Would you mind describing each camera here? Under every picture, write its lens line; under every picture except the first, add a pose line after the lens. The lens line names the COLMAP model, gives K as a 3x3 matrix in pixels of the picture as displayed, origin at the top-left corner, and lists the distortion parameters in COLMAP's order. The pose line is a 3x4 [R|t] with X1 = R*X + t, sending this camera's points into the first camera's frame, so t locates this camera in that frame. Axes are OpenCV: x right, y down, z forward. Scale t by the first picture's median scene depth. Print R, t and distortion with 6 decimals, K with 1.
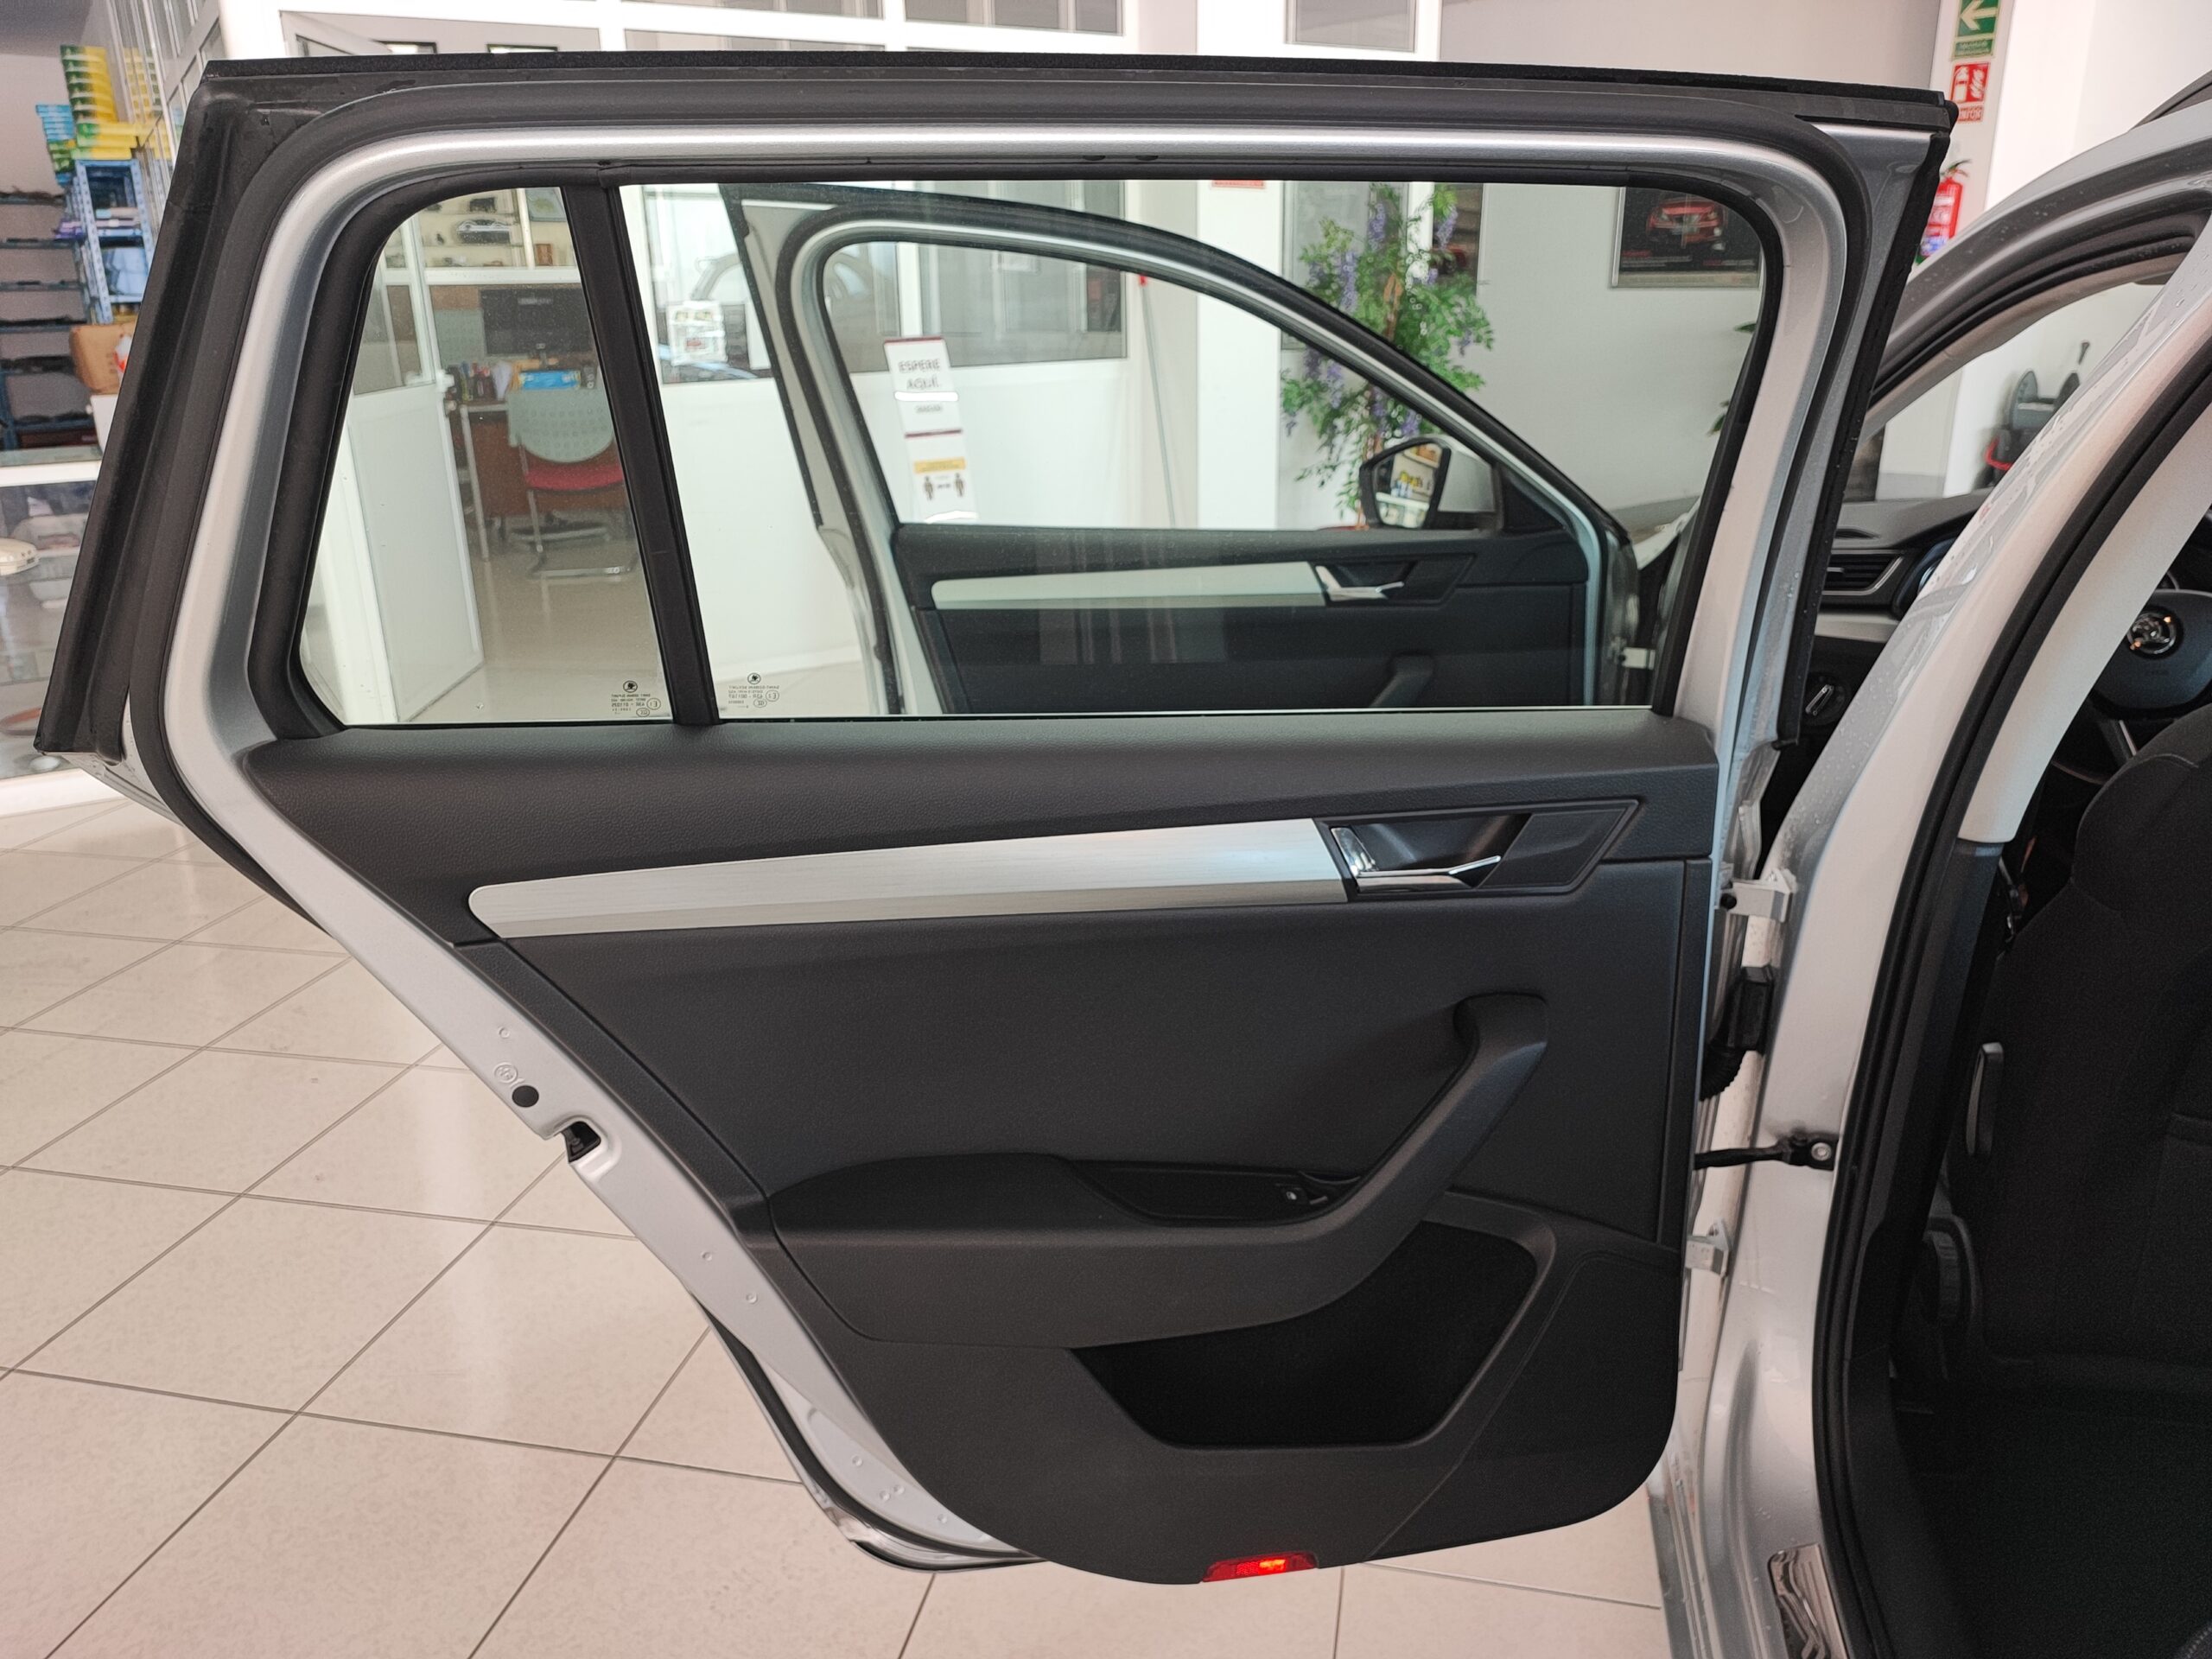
lens RADIAL K [[1606.0, 0, 1106.0], [0, 1606.0, 829.5], [0, 0, 1]] dist [0.005974, 0.004112]
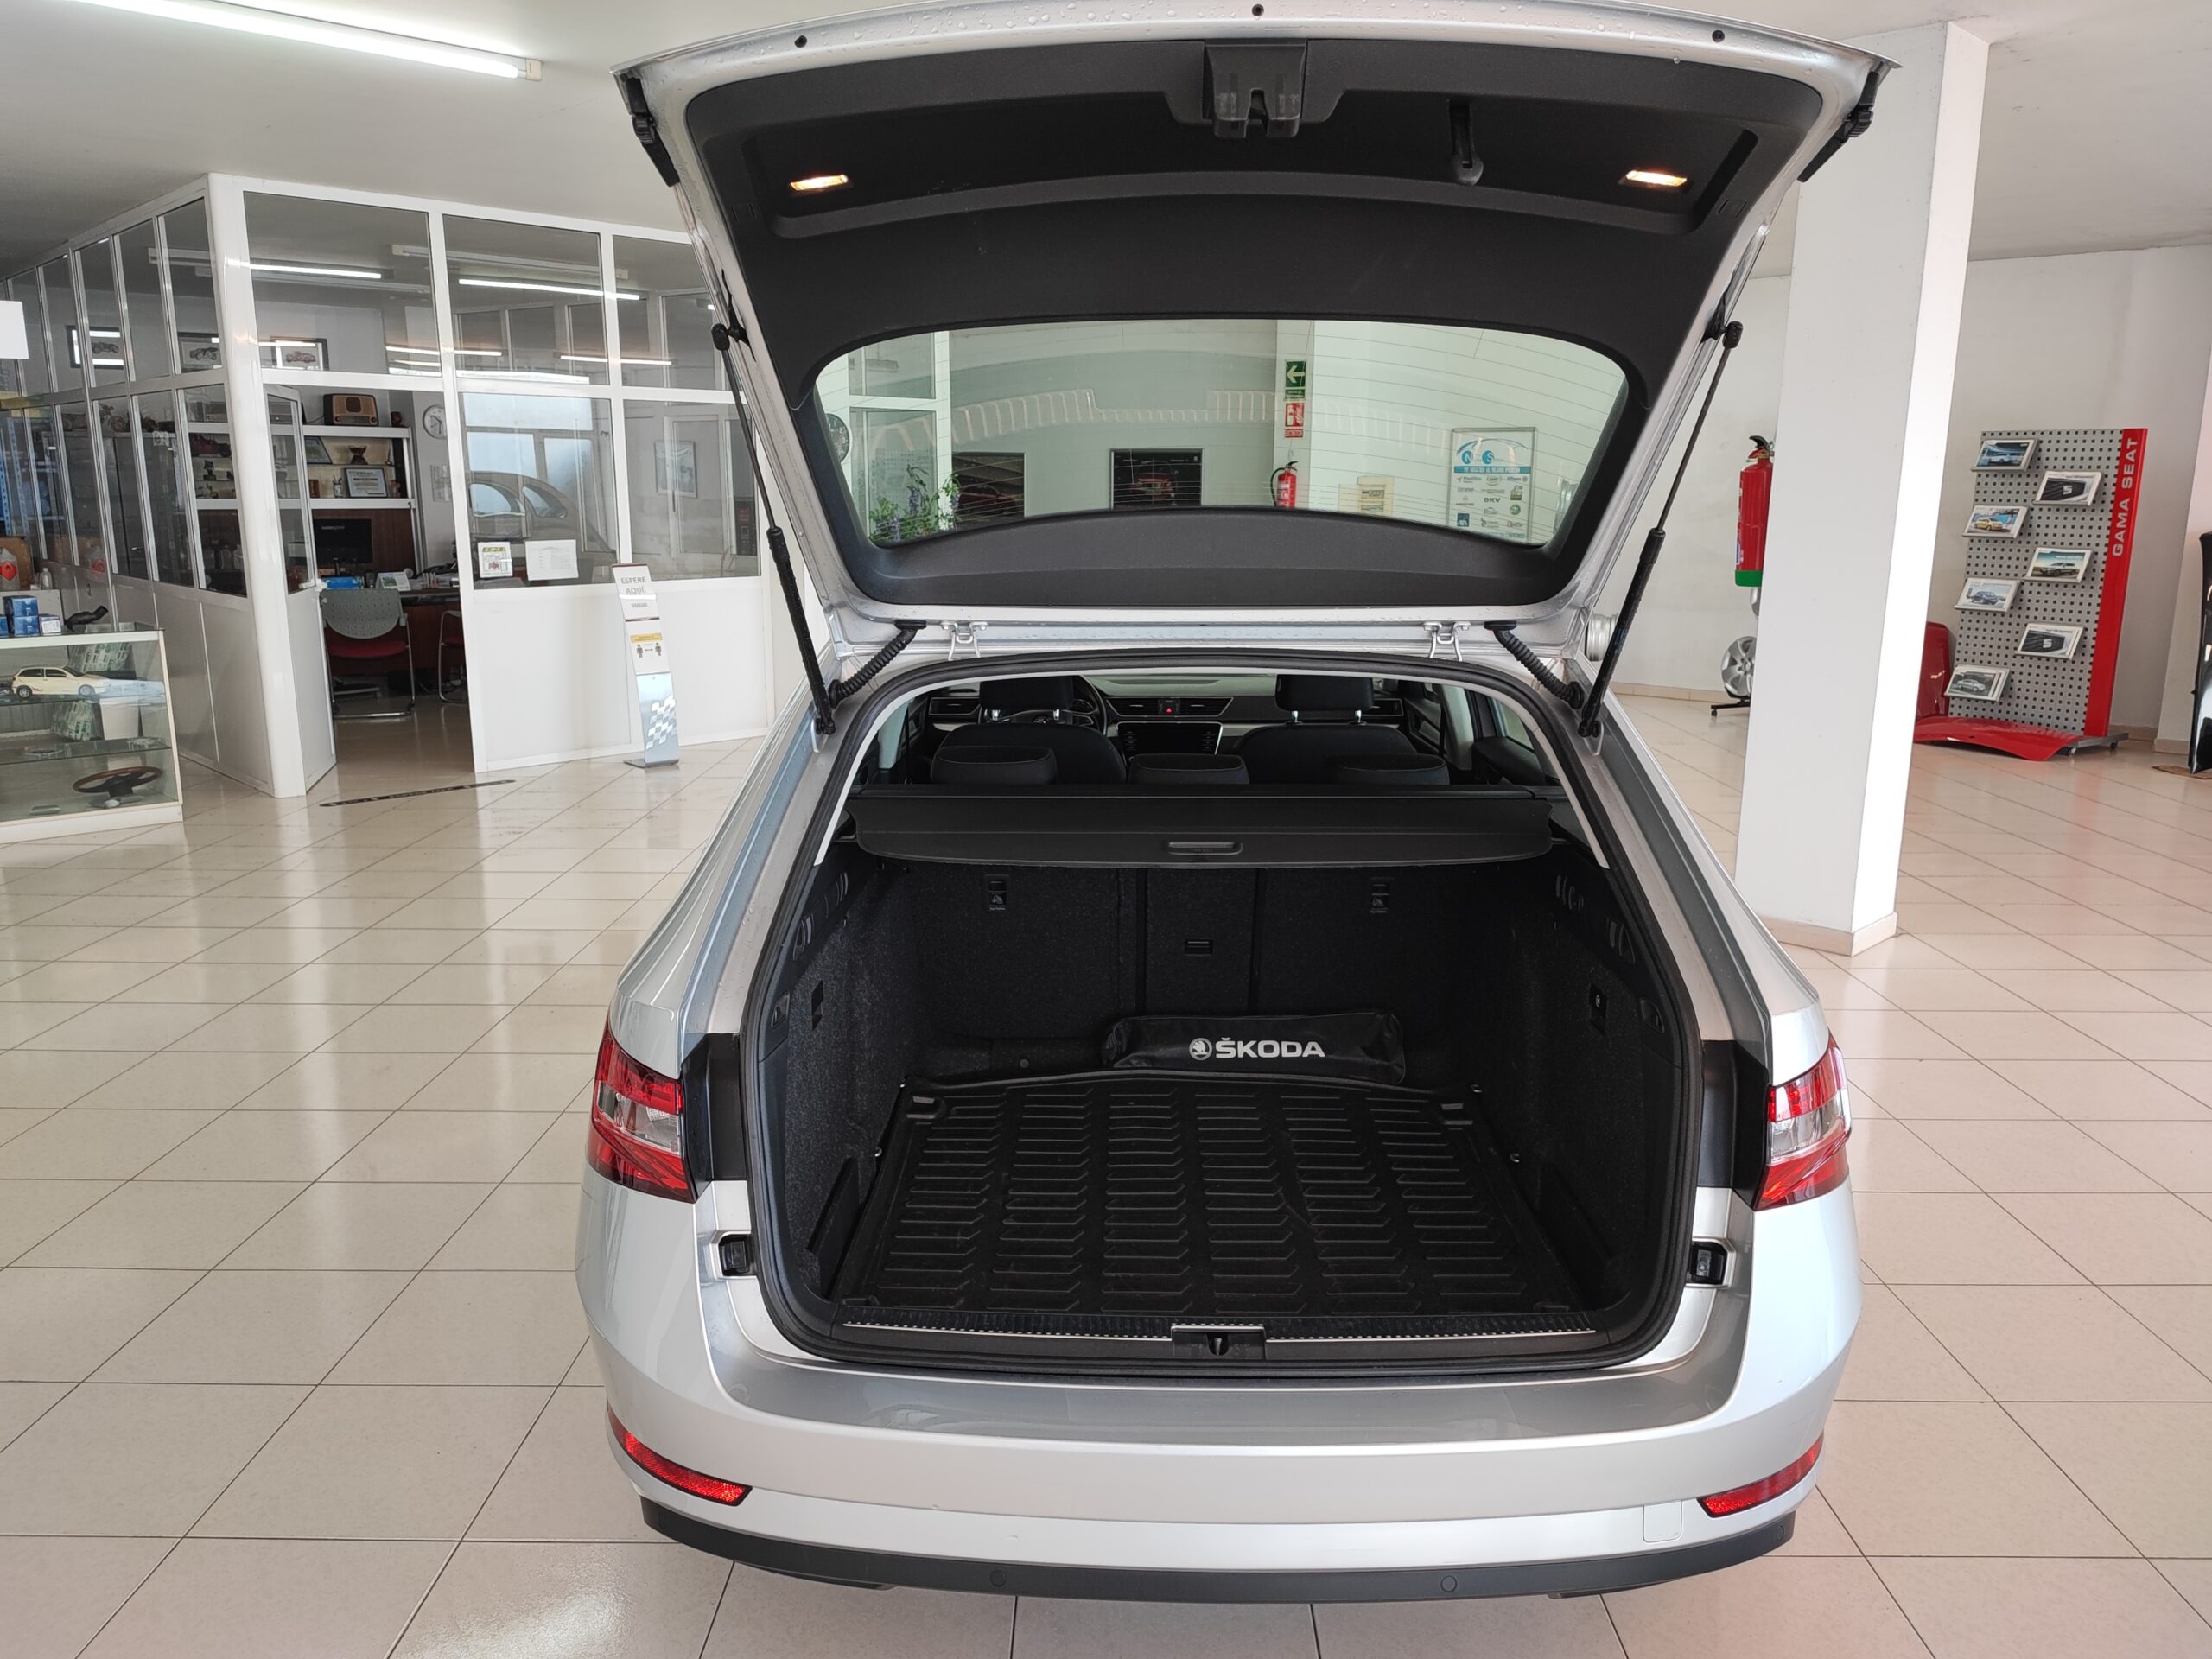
lens RADIAL K [[1606.2, 0, 1106.0], [0, 1606.2, 829.5], [0, 0, 1]] dist [0.031209, -0.027412]
pose [[0.978795, -0.020600, 0.203802, 0.017300], [0.045029, 0.992232, -0.115966, 0.160024], [-0.199830, 0.122684, 0.972120, -0.599740]]
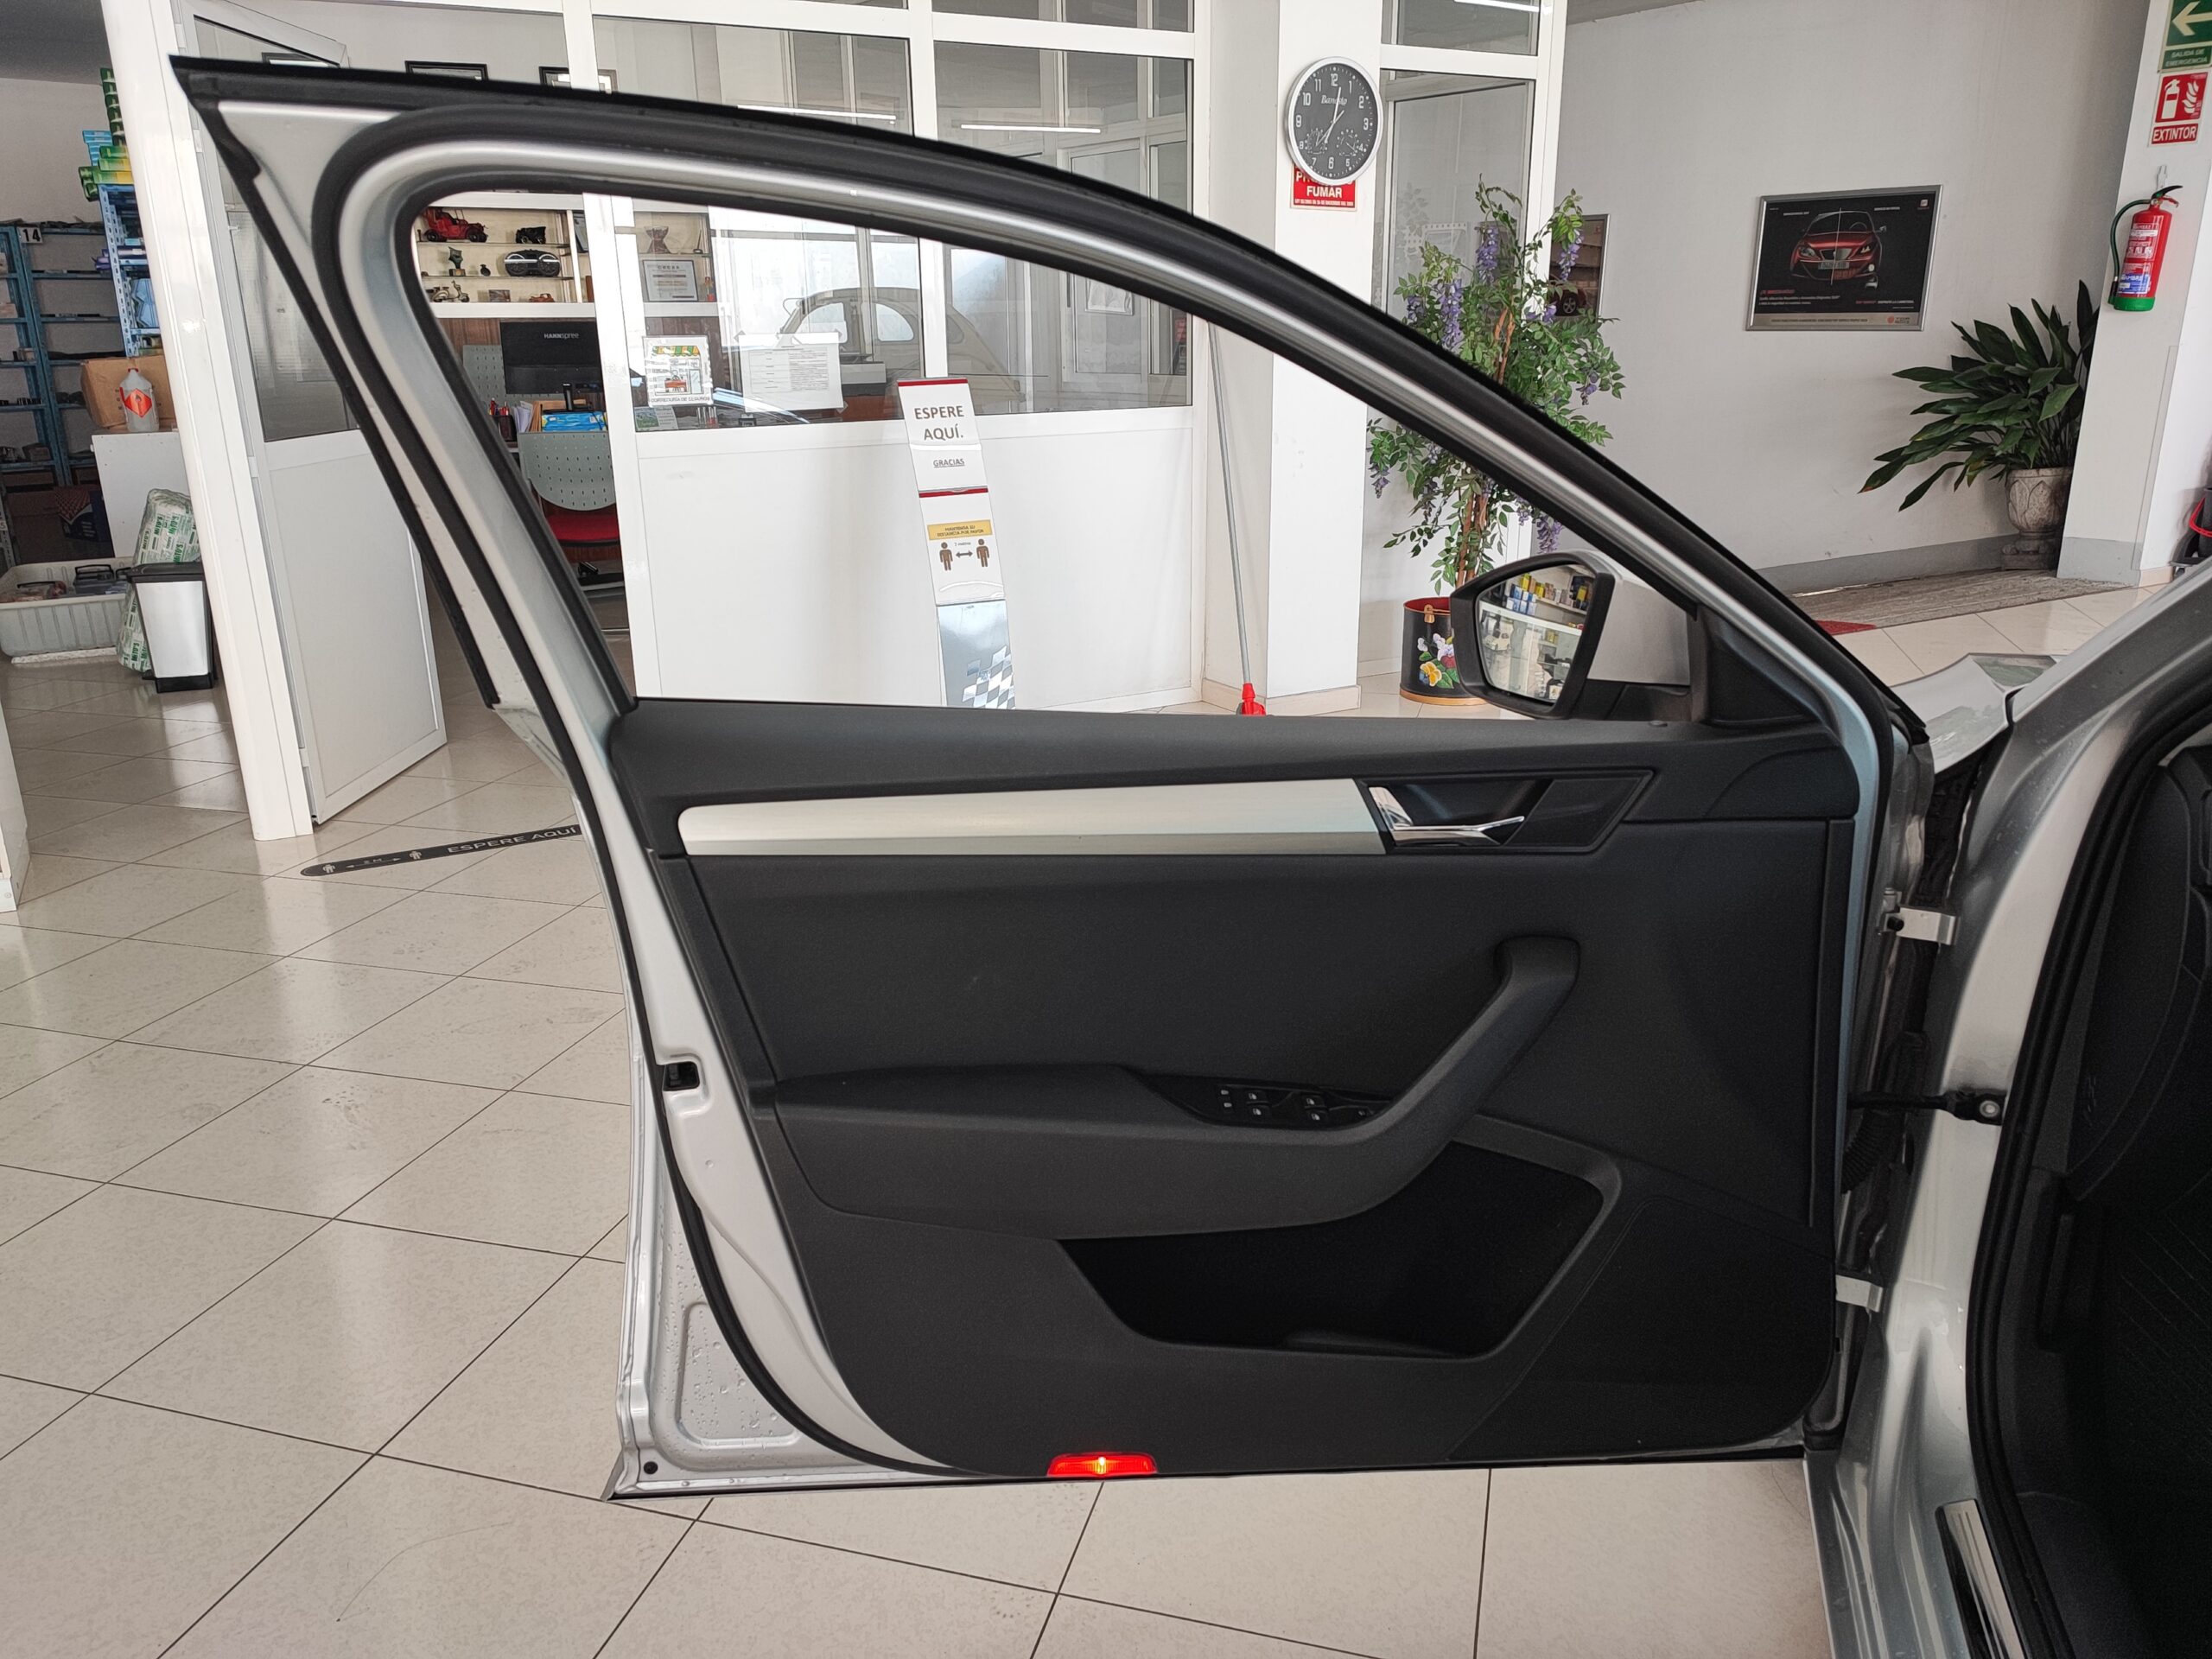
lens RADIAL K [[1606.2, 0, 1106.0], [0, 1606.2, 829.5], [0, 0, 1]] dist [0.031209, -0.027412]
pose [[0.998036, 0.024238, -0.057772, 0.022212], [-0.025690, 0.999369, -0.024524, -0.041075], [0.057141, 0.025960, 0.998029, 0.134062]]
